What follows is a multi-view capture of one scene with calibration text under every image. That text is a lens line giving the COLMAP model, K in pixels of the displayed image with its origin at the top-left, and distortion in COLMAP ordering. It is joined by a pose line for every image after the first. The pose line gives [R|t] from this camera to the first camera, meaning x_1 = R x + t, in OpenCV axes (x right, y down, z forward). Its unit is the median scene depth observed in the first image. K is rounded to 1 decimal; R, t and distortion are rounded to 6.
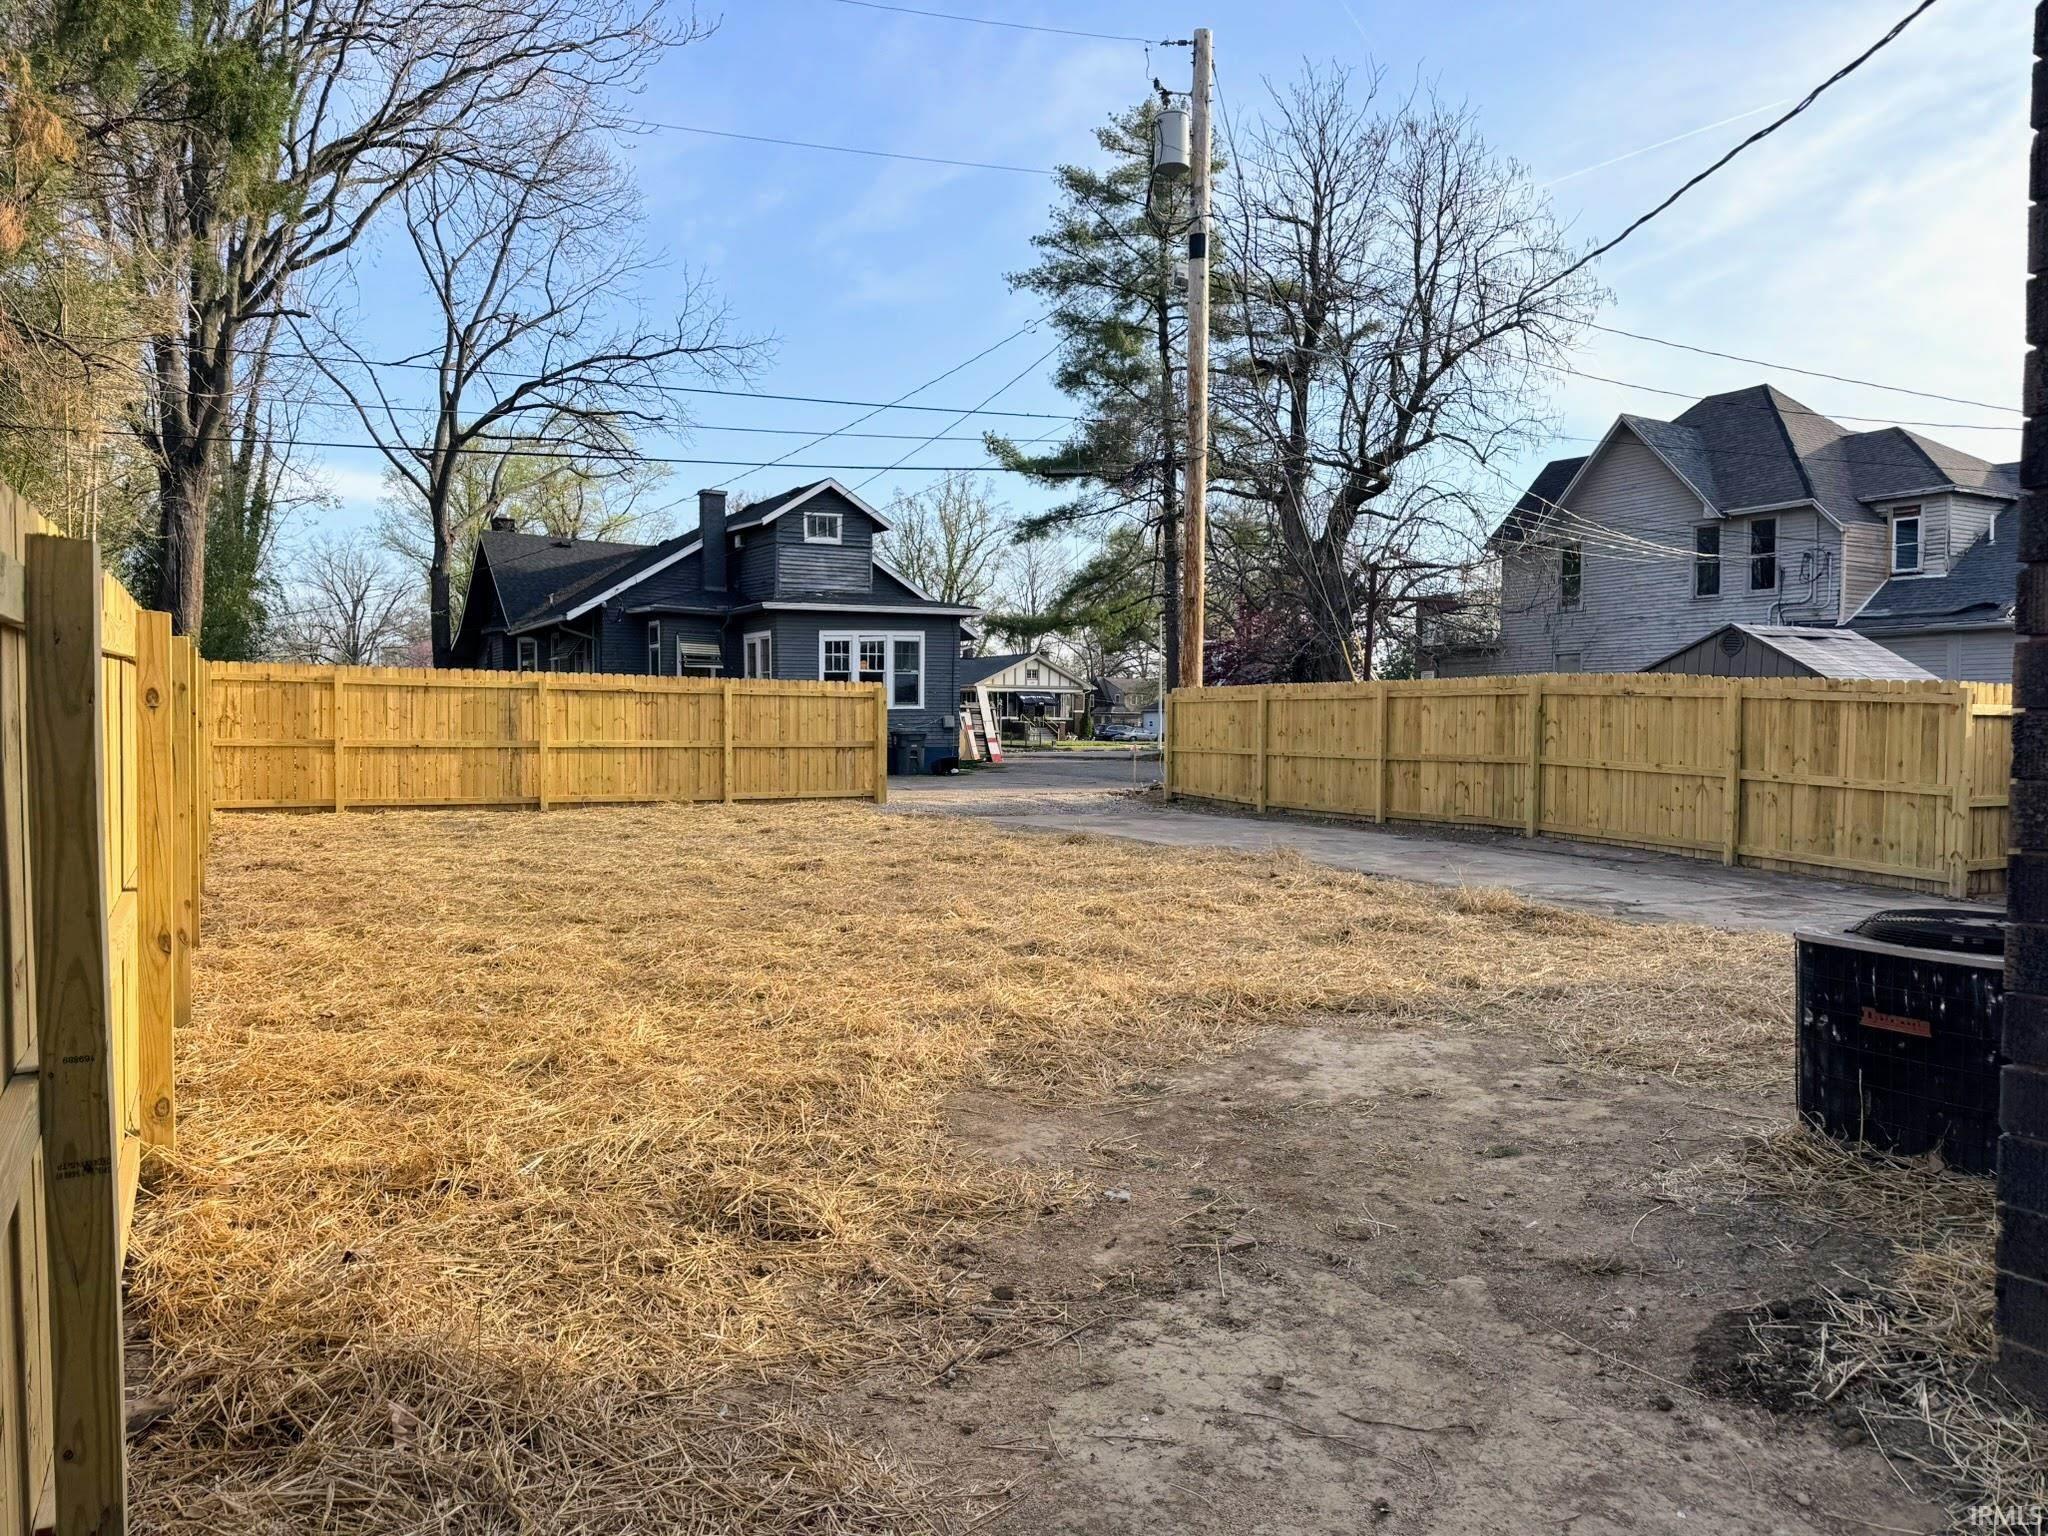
lens RADIAL K [[1432.8, 0, 1024.0], [0, 1432.8, 768.0], [0, 0, 1]] dist [0.036546, -0.003682]
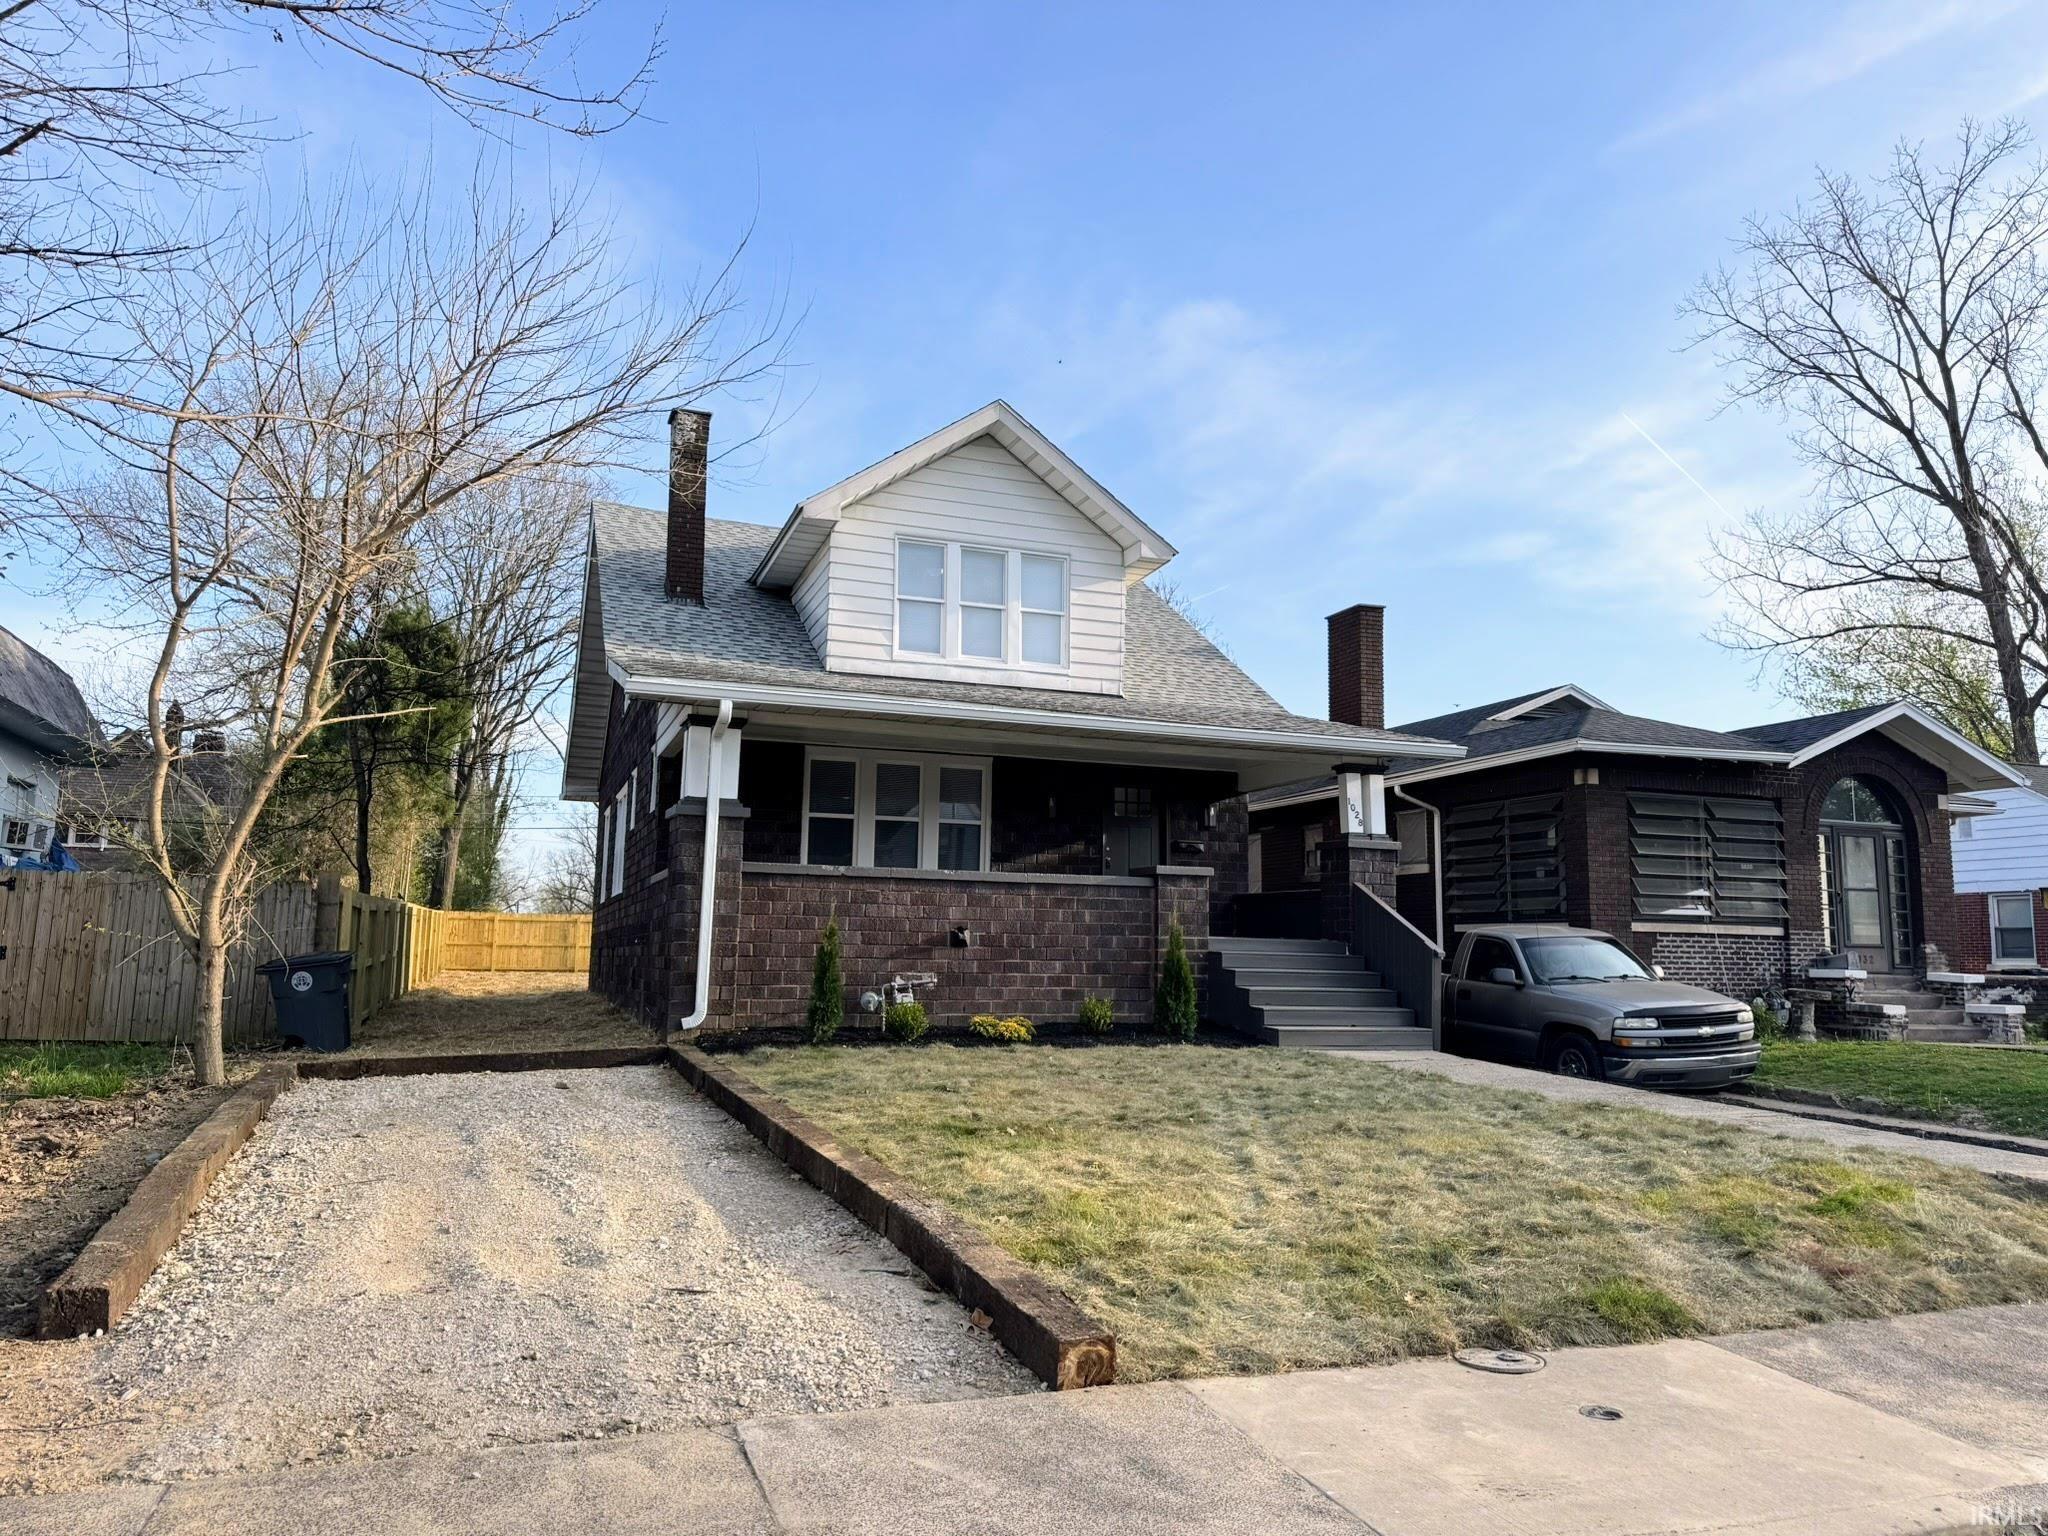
lens RADIAL K [[1432.8, 0, 1024.0], [0, 1432.8, 768.0], [0, 0, 1]] dist [0.036546, -0.003682]
pose [[0.987001, -0.020984, -0.159340, 0.633605], [-0.005216, 0.986735, -0.162255, 0.062574], [0.160631, 0.160977, 0.973799, -1.008723]]
